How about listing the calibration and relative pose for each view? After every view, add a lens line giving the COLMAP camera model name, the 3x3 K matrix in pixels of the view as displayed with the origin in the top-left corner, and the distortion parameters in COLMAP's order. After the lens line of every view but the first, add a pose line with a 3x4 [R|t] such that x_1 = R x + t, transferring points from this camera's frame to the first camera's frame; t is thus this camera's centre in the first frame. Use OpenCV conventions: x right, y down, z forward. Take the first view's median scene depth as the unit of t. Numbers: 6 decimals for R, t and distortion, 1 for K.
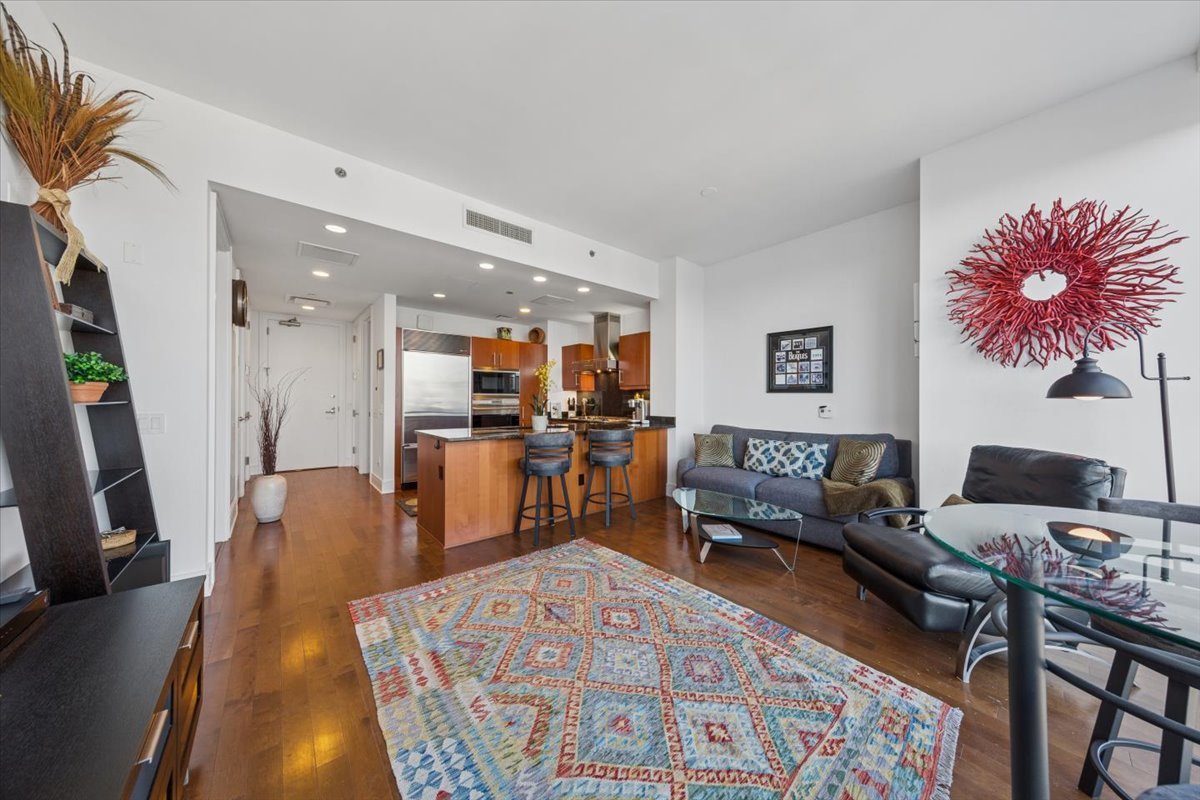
lens RADIAL K [[384.3, 0, 606.2], [0, 384.3, 400.7], [0, 0, 1]] dist [0.015515, -0.000079]
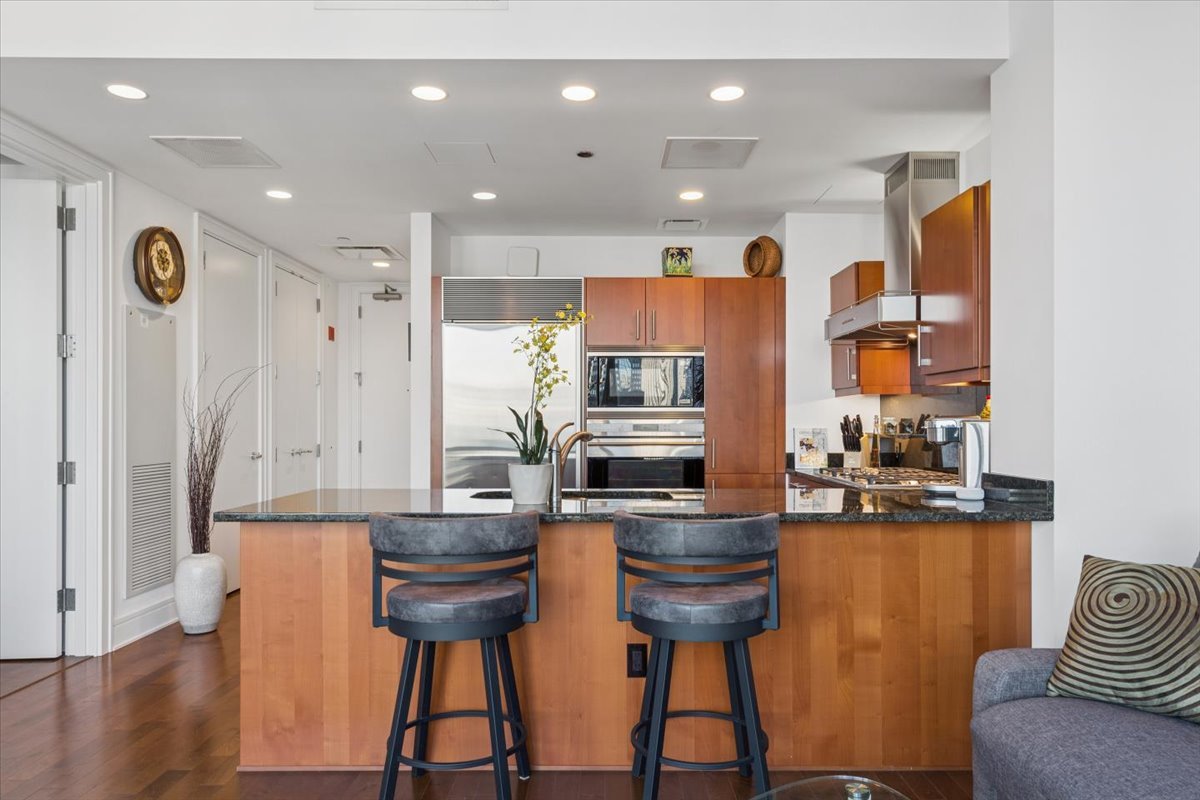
lens RADIAL K [[795.1, 0, 614.6], [0, 795.1, 422.7], [0, 0, 1]] dist [0.005973, 0.001388]
pose [[0.762355, -0.006911, -0.647122, 0.379955], [0.003980, 0.999974, -0.005990, 0.004709], [0.647146, 0.001991, 0.762363, 0.483011]]
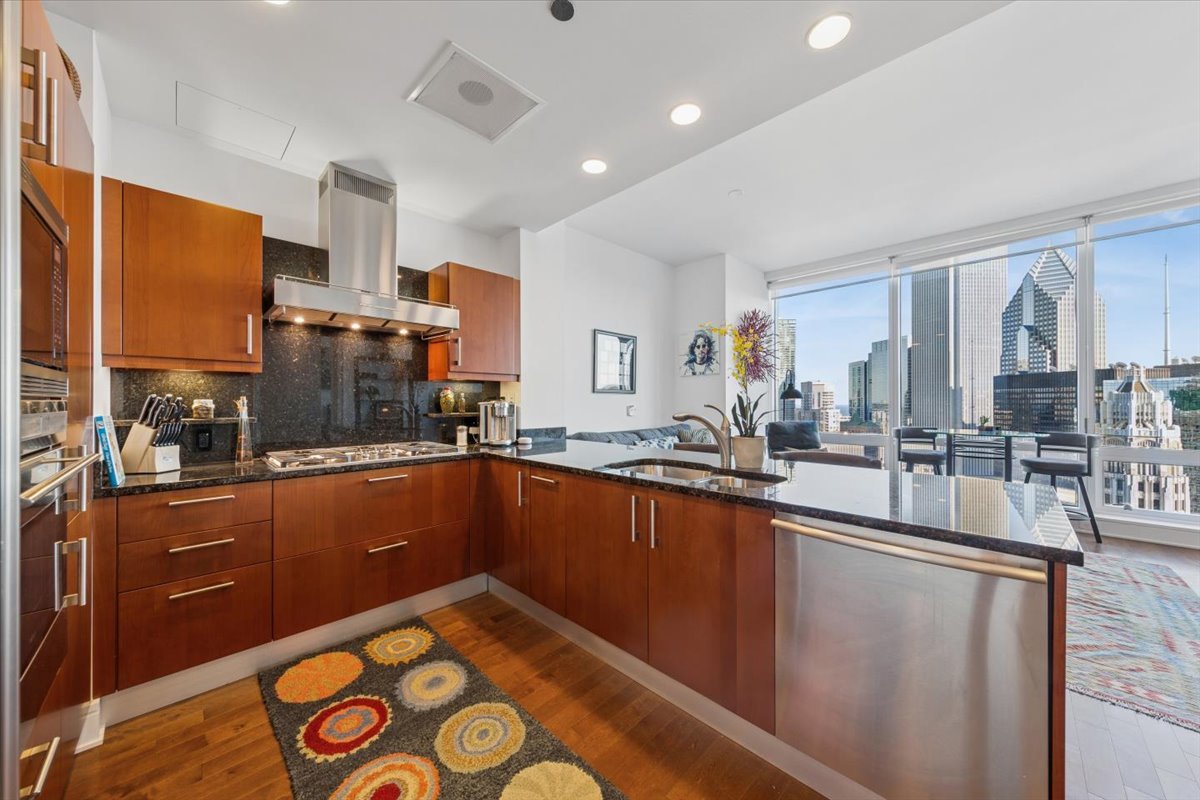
lens RADIAL K [[420.7, 0, 607.2], [0, 420.7, 401.5], [0, 0, 1]] dist [0.012172, -0.000228]
pose [[-0.094616, -0.007052, 0.995489, -0.685305], [0.002874, 0.999969, 0.007357, -0.008343], [-0.995510, 0.003557, -0.094593, 1.239853]]
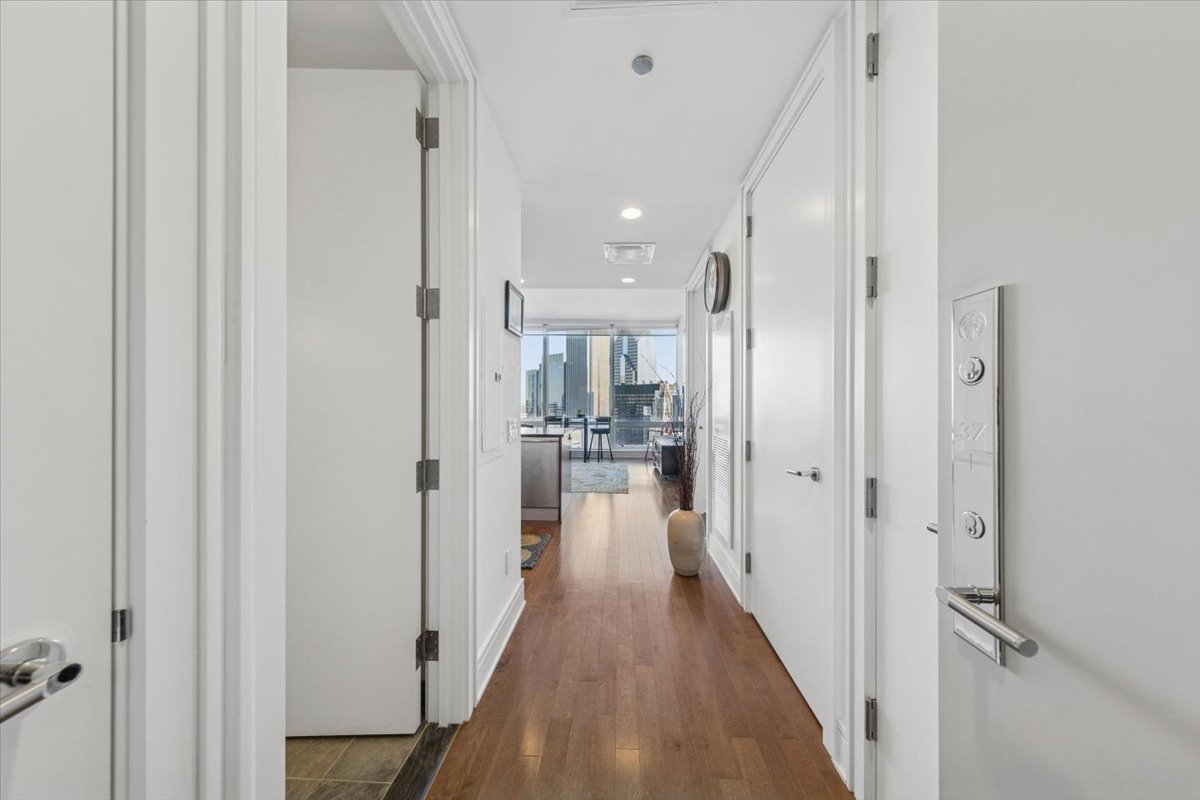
lens RADIAL K [[381.1, 0, 603.2], [0, 381.1, 406.3], [0, 0, 1]] dist [0.009904, -0.001468]
pose [[-0.728251, -0.018562, 0.685059, -1.238090], [-0.008769, 0.999804, 0.017768, -0.016667], [-0.685254, 0.006932, -0.728271, 1.620858]]
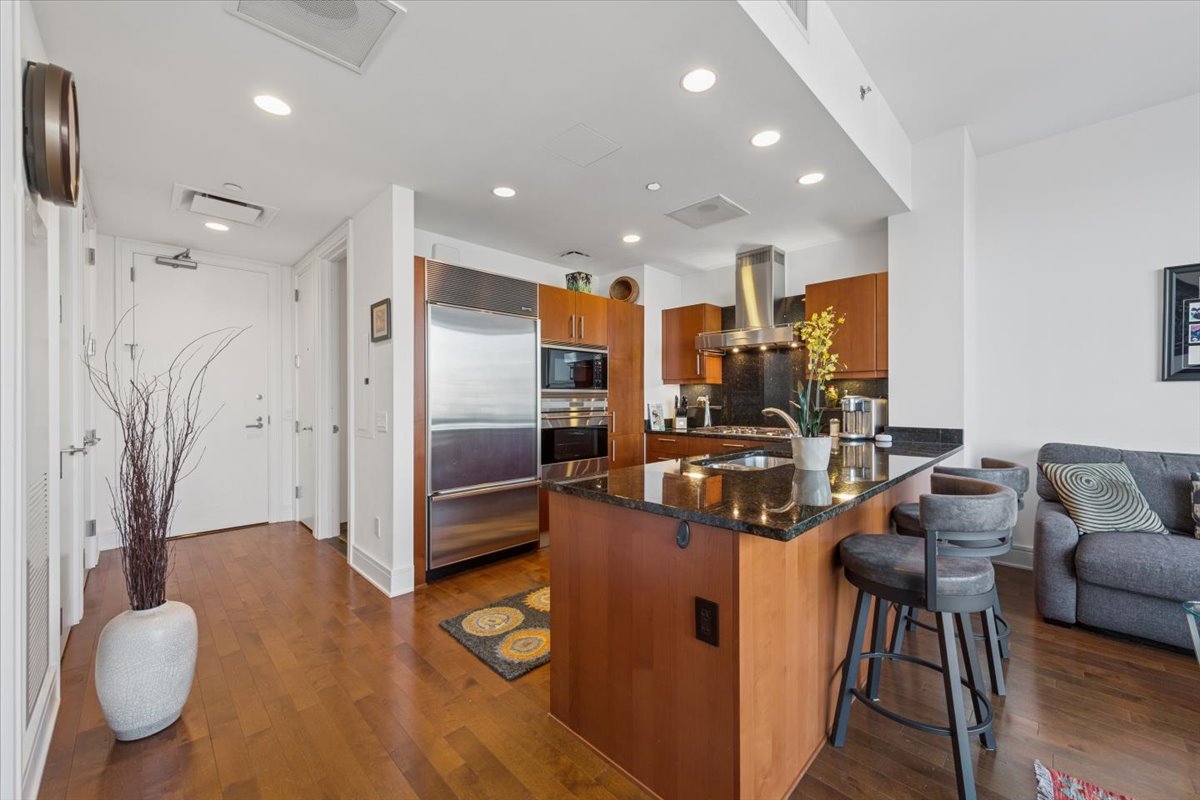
lens RADIAL K [[460.4, 0, 605.0], [0, 460.4, 399.4], [0, 0, 1]] dist [0.006180, 0.000136]
pose [[0.996398, -0.010774, 0.084112, -0.453676], [0.010873, 0.999941, -0.000722, -0.004403], [-0.084099, 0.001634, 0.996456, 0.506942]]
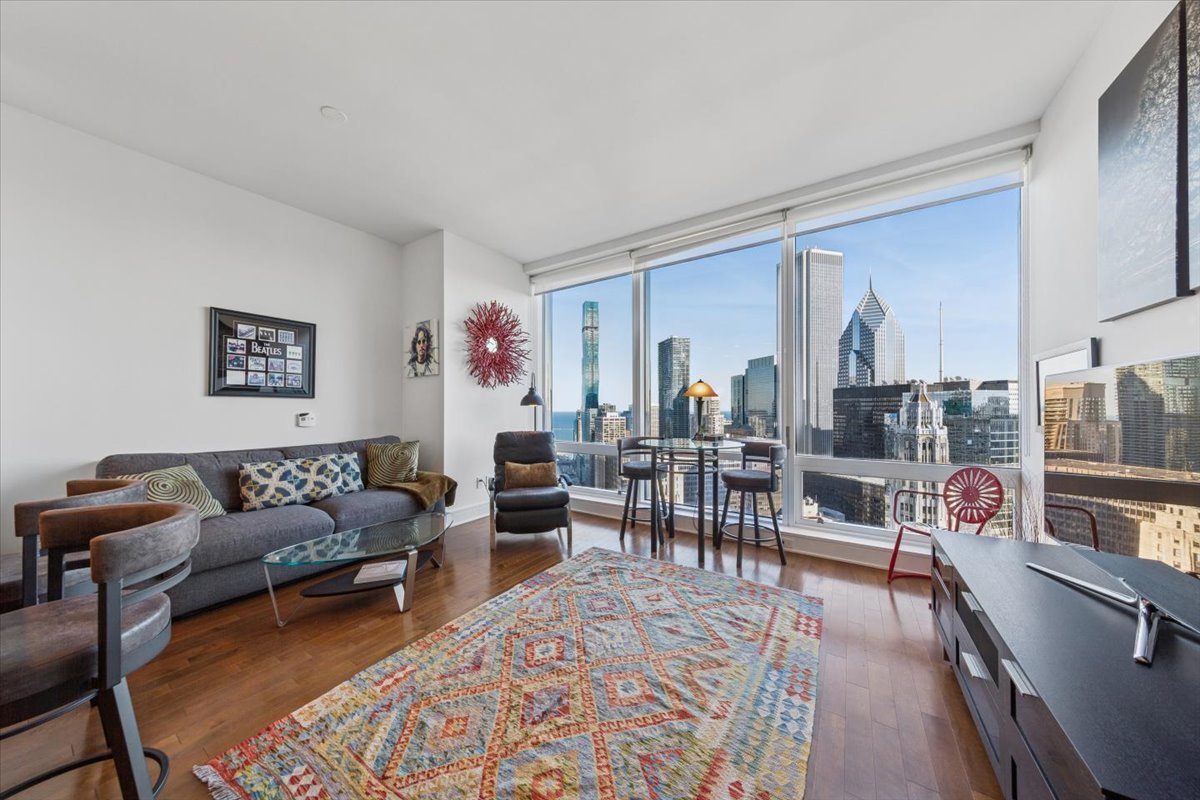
lens RADIAL K [[381.1, 0, 603.2], [0, 381.1, 406.3], [0, 0, 1]] dist [0.009904, -0.001468]
pose [[-0.283840, -0.002600, 0.958868, -0.475795], [0.000236, 0.999996, 0.002781, -0.004939], [-0.958872, 0.001016, -0.283838, 0.626296]]
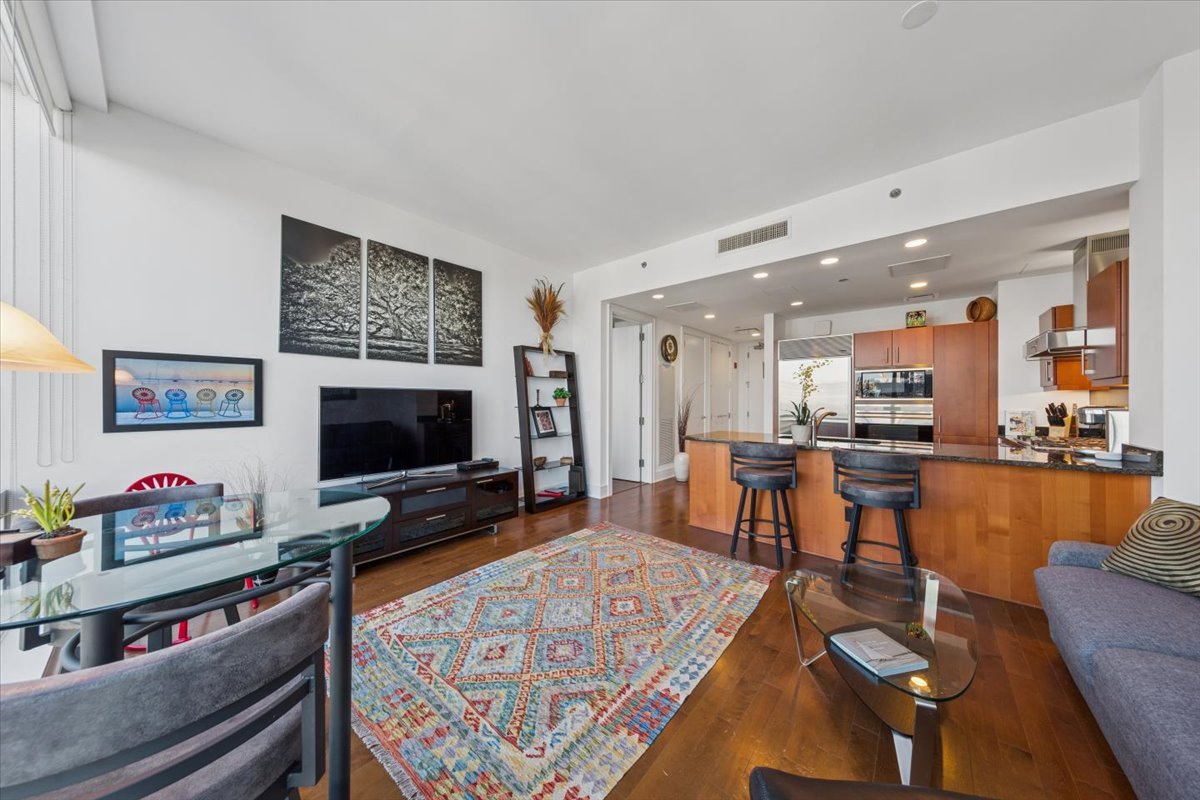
lens RADIAL K [[379.9, 0, 602.7], [0, 379.9, 398.1], [0, 0, 1]] dist [0.009459, -0.000025]
pose [[0.157715, -0.012401, -0.987407, 0.617998], [-0.003654, 0.999907, -0.013141, -0.009101], [0.987478, 0.005681, 0.157655, 0.424863]]
